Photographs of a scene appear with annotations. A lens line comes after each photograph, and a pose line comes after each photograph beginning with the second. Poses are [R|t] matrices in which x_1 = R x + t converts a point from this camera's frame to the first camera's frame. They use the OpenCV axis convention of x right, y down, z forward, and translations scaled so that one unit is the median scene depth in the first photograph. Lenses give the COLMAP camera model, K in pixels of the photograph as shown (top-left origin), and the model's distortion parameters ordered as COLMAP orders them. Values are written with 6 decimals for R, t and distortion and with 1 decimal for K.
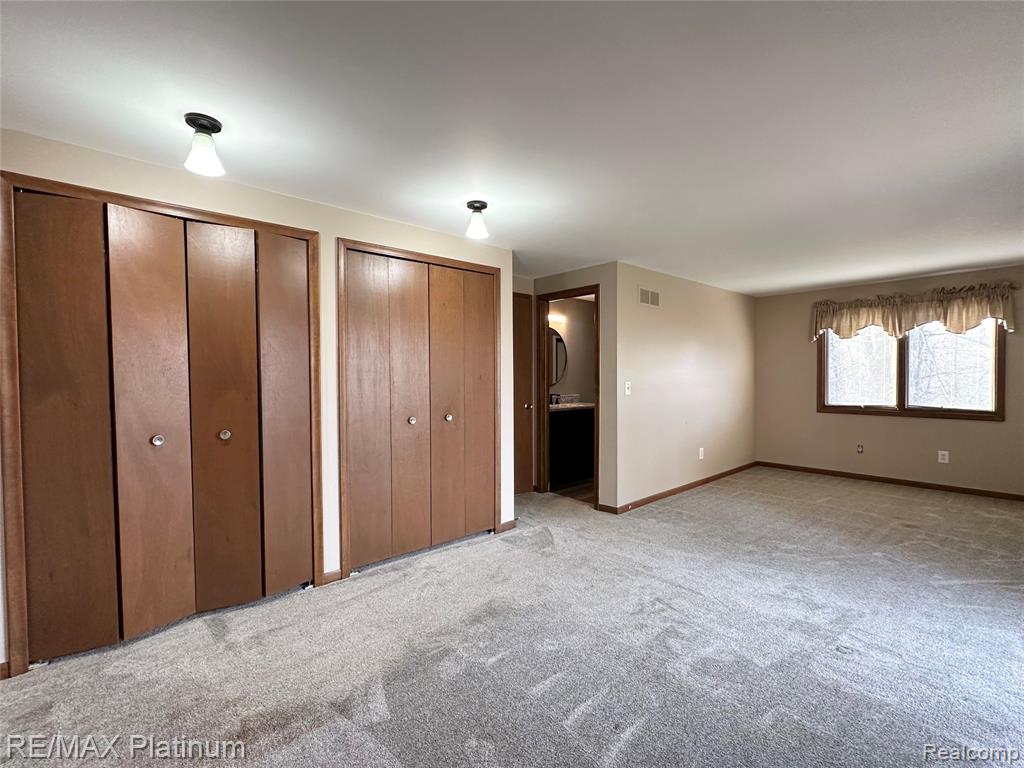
lens RADIAL K [[459.8, 0, 513.2], [0, 459.8, 384.6], [0, 0, 1]] dist [0.000900, -0.000448]
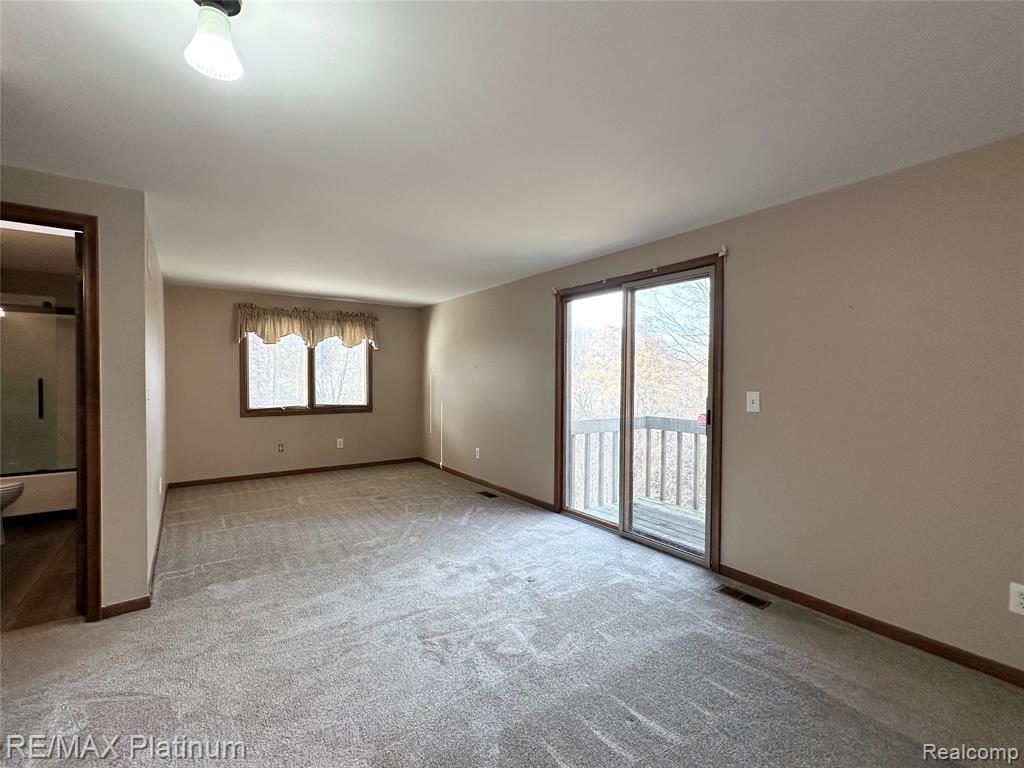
lens RADIAL K [[459.8, 0, 513.2], [0, 459.8, 384.6], [0, 0, 1]] dist [0.000900, -0.000448]
pose [[0.109157, -0.011398, 0.993959, -0.340626], [0.016823, 0.999812, 0.009618, -0.011883], [-0.993882, 0.015671, 0.109328, 0.466868]]
